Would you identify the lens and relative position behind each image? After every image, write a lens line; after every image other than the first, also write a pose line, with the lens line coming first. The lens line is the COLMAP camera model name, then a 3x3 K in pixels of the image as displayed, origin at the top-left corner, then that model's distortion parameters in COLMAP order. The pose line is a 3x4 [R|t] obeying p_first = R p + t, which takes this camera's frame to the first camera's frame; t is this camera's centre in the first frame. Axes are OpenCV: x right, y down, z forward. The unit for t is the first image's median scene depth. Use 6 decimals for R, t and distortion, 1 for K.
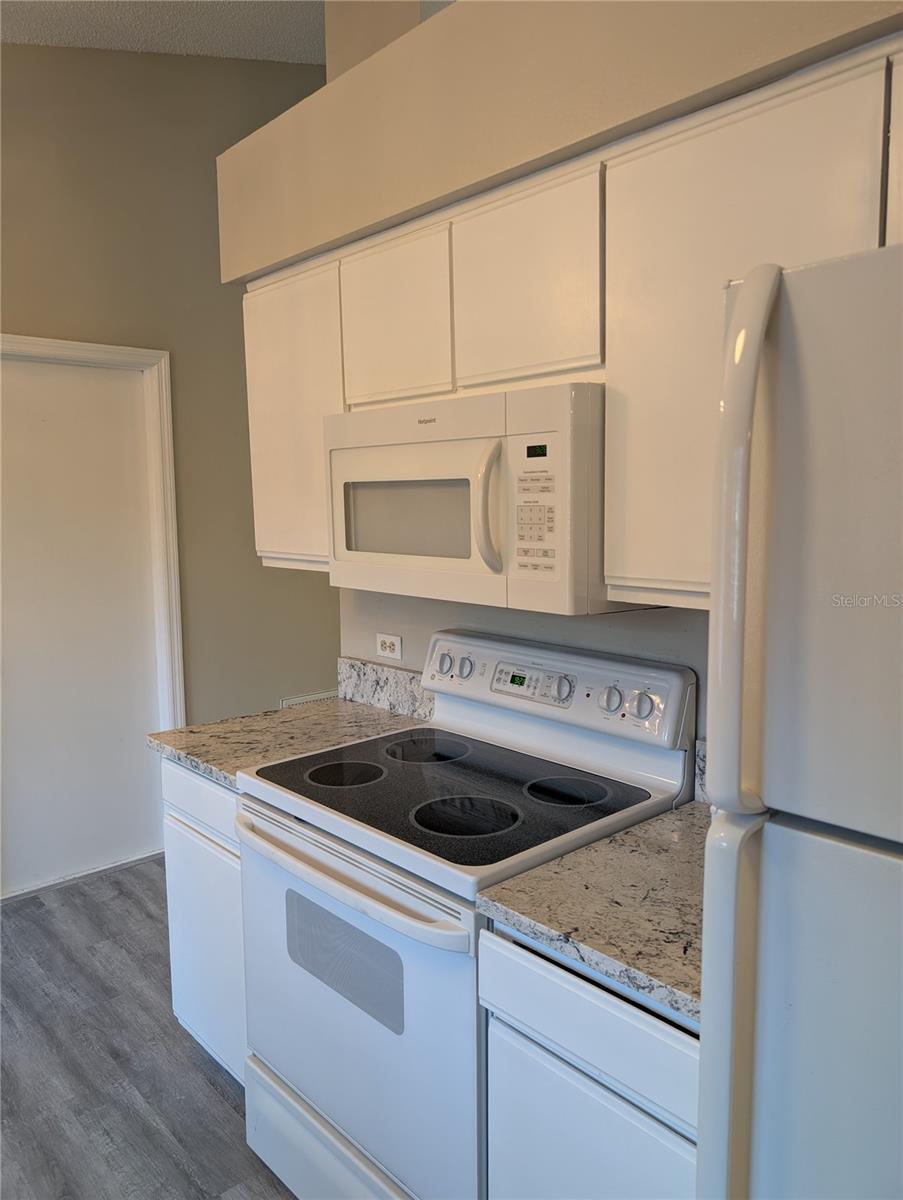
lens RADIAL K [[862.7, 0, 450.8], [0, 862.7, 594.2], [0, 0, 1]] dist [0.018036, -0.009635]
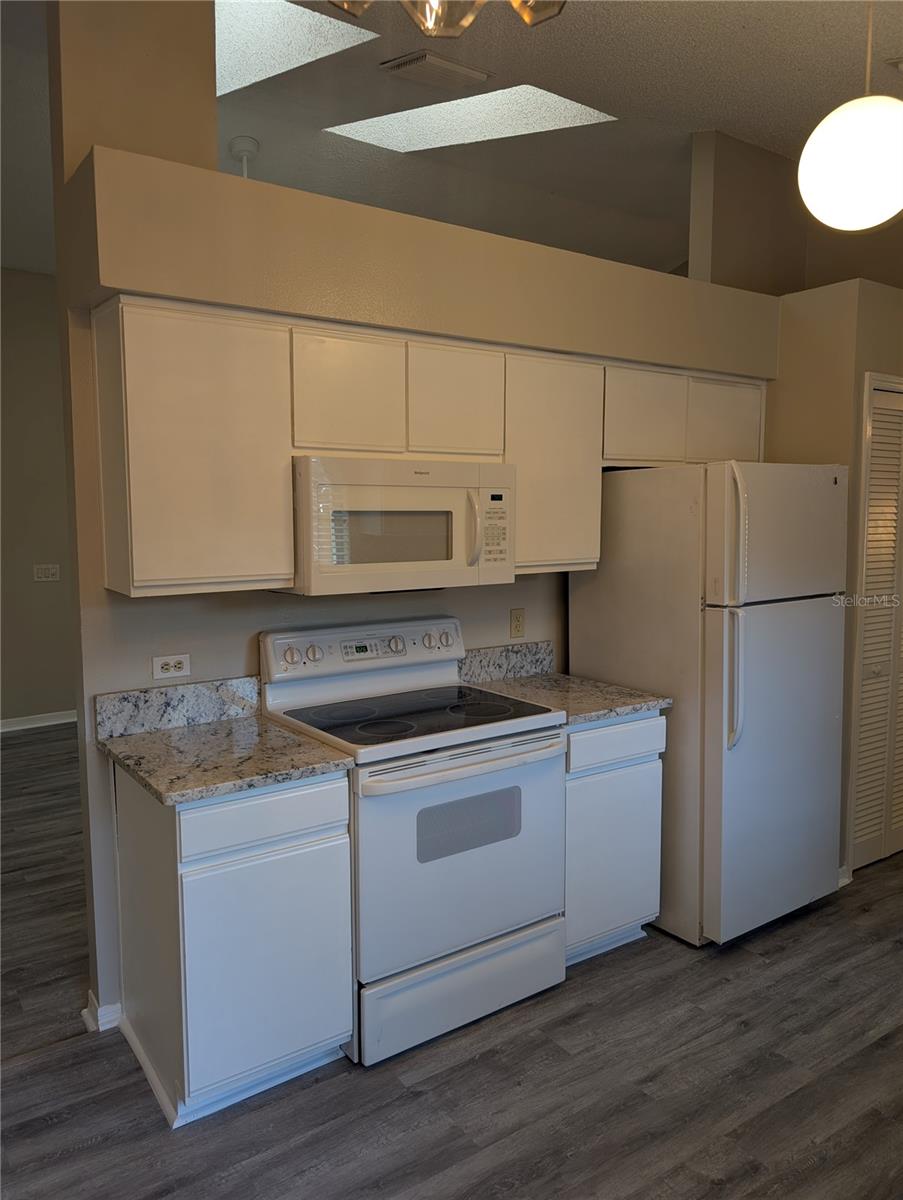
lens RADIAL K [[862.7, 0, 450.8], [0, 862.7, 594.2], [0, 0, 1]] dist [0.018036, -0.009635]
pose [[0.116213, -0.081467, 0.989878, -1.375736], [0.117120, 0.990801, 0.067793, -0.074696], [-0.986295, 0.108056, 0.124686, 0.687058]]
